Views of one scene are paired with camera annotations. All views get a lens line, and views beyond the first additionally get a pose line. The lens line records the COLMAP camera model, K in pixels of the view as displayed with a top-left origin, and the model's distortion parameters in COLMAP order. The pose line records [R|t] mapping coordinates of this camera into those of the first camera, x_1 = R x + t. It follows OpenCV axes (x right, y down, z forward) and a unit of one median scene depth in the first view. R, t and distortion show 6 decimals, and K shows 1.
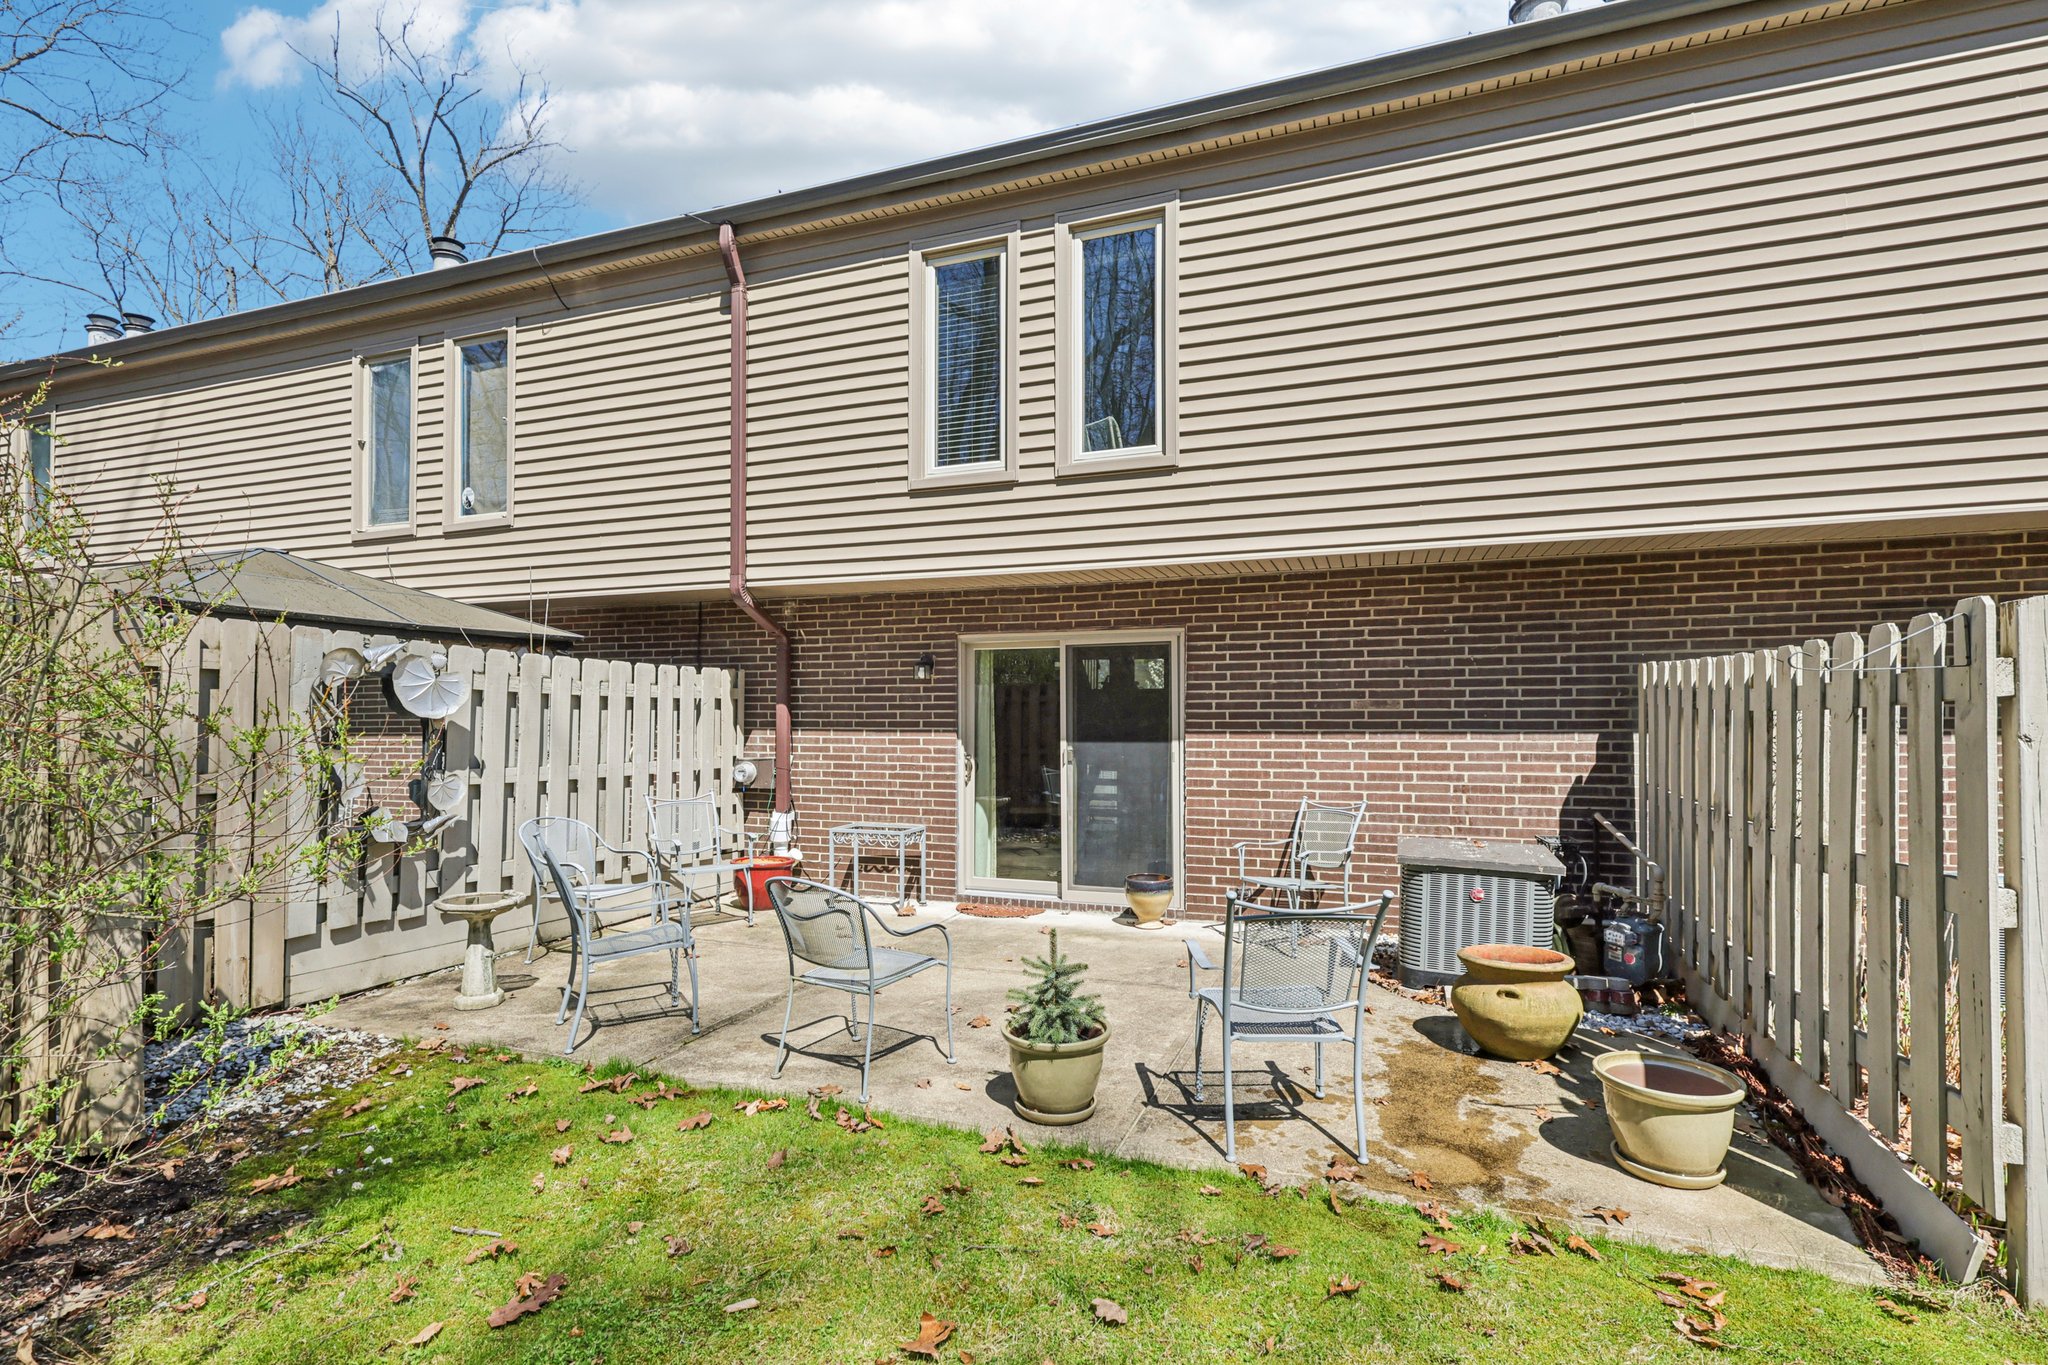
lens RADIAL K [[915.8, 0, 1067.0], [0, 915.8, 729.4], [0, 0, 1]] dist [0.001609, 0.000537]
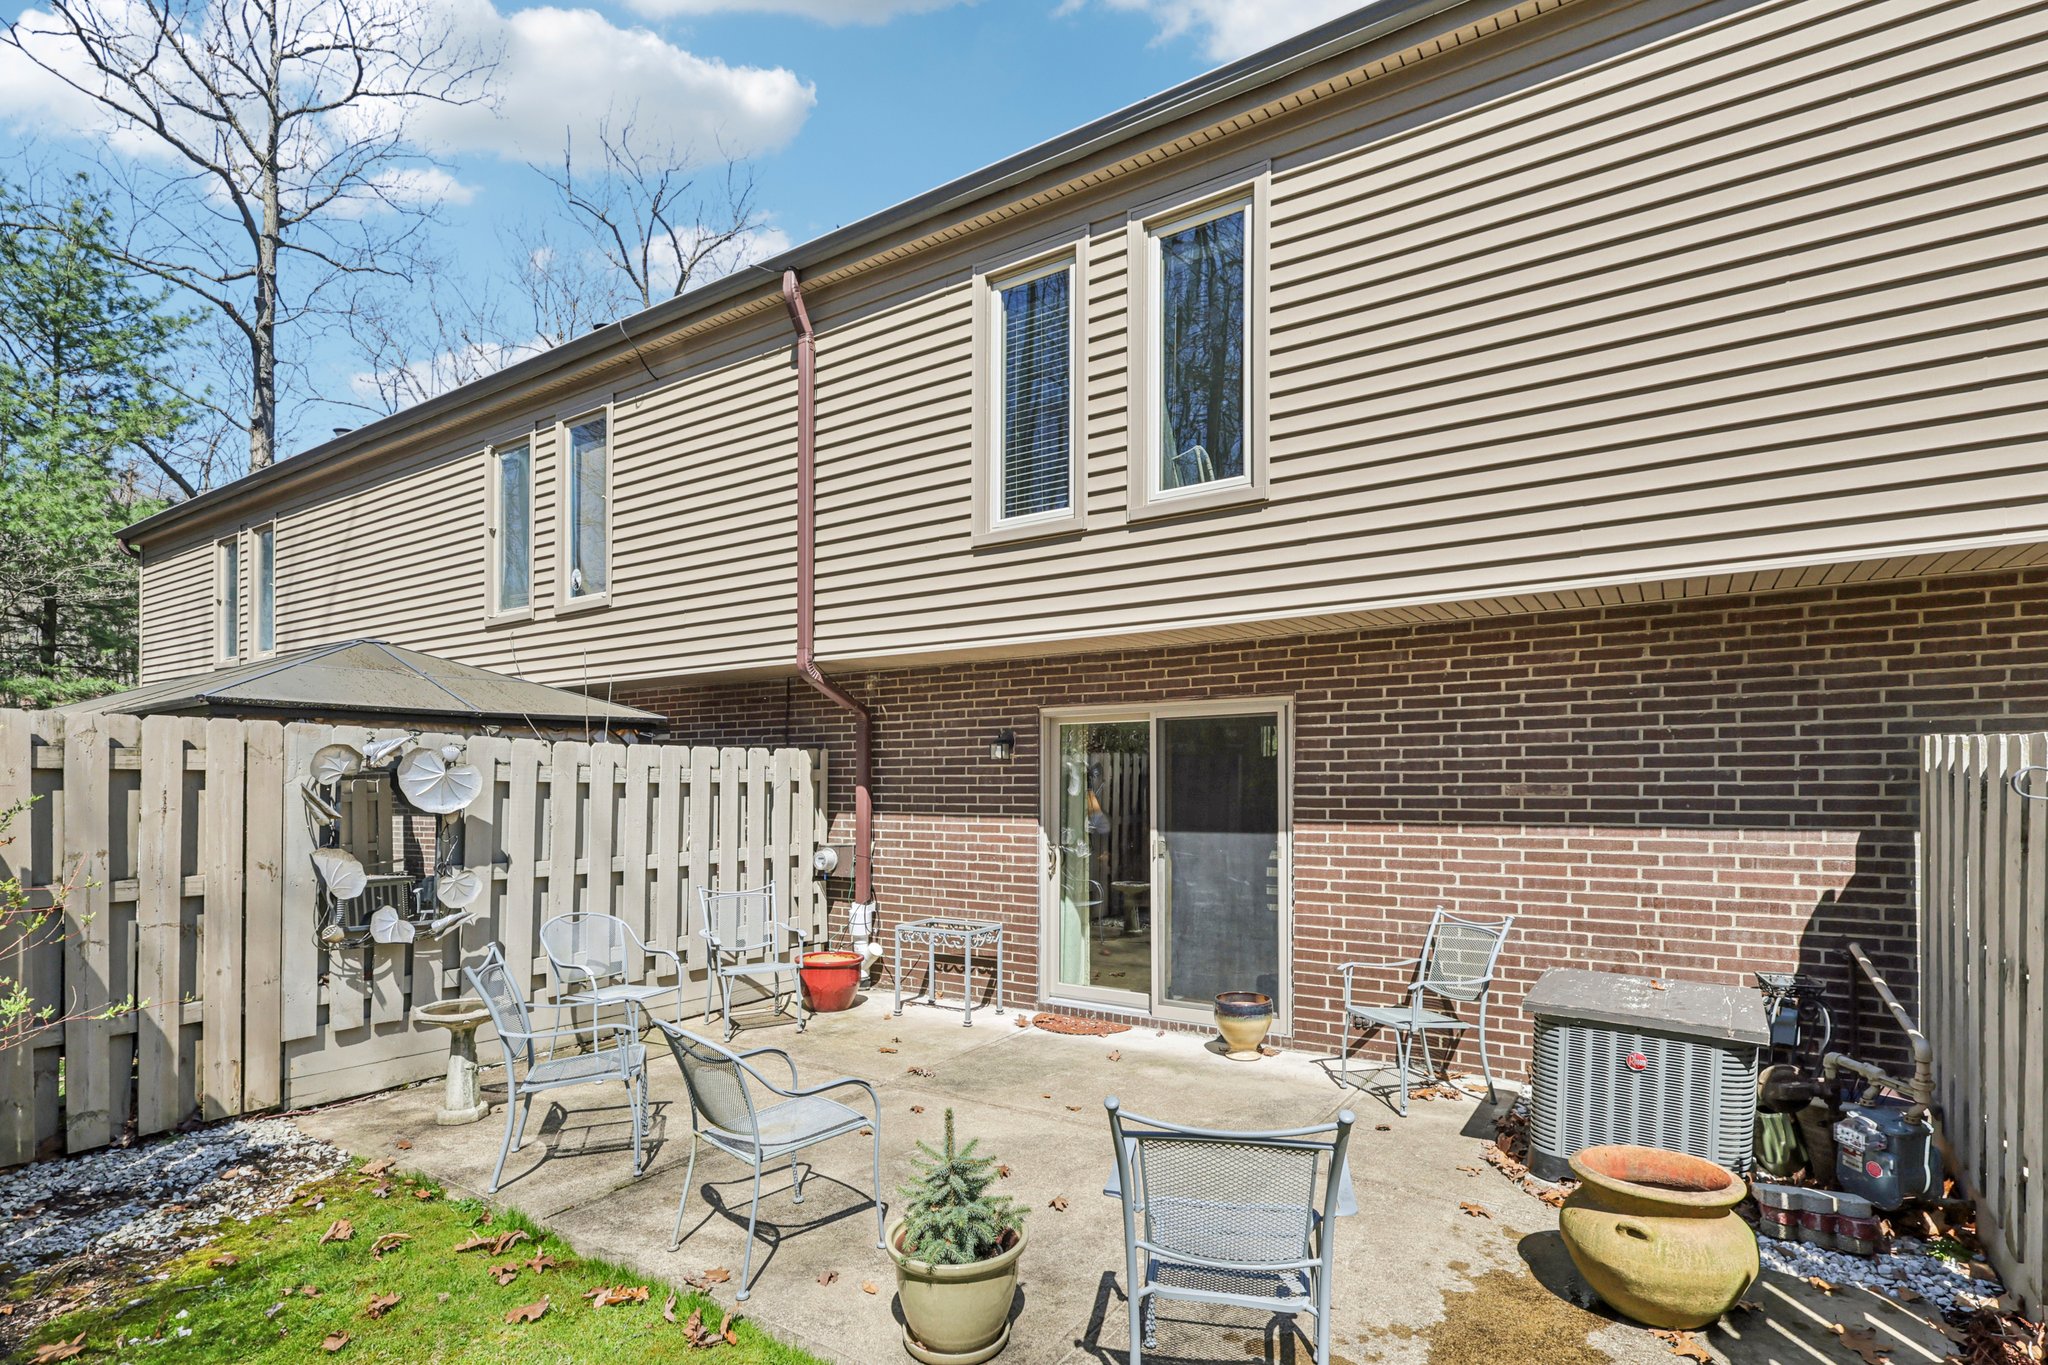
lens RADIAL K [[960.5, 0, 1081.3], [0, 960.5, 799.2], [0, 0, 1]] dist [0.002284, 0.001399]
pose [[0.975770, 0.001055, -0.218795, 0.137713], [0.000547, 0.999973, 0.007260, -0.025212], [0.218797, -0.007204, 0.975744, 0.118855]]
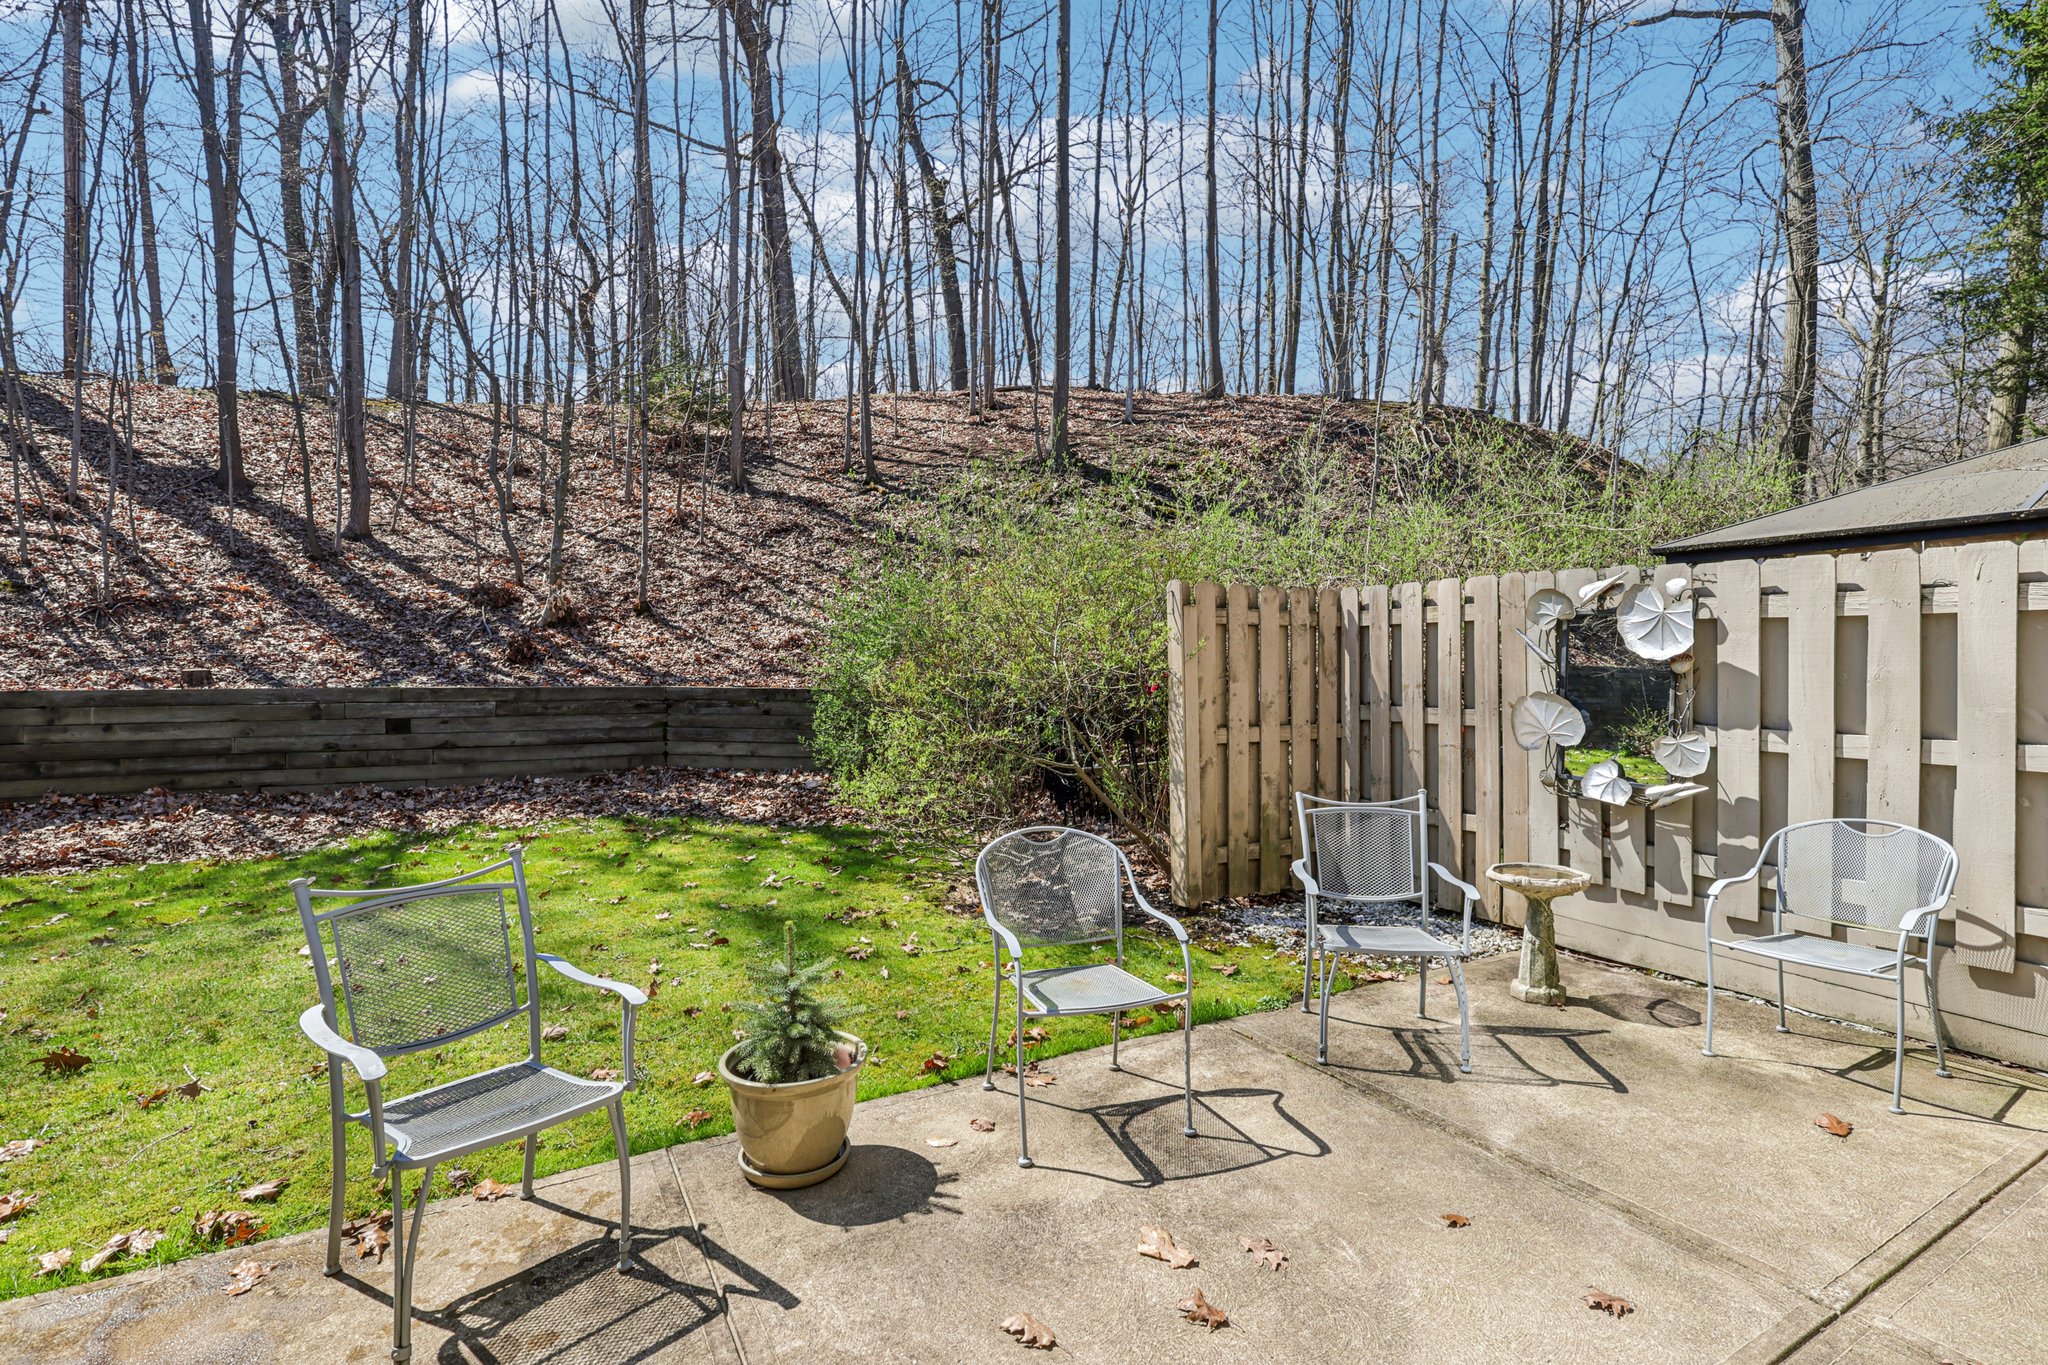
lens RADIAL K [[975.5, 0, 1024.0], [0, 975.5, 682.5], [0, 0, 1]] dist [0.000753, 0.000155]
pose [[-0.675454, 0.006520, -0.737373, 0.235588], [-0.004720, 0.999902, 0.013165, 0.000028], [0.737387, 0.012372, -0.675358, 0.866672]]
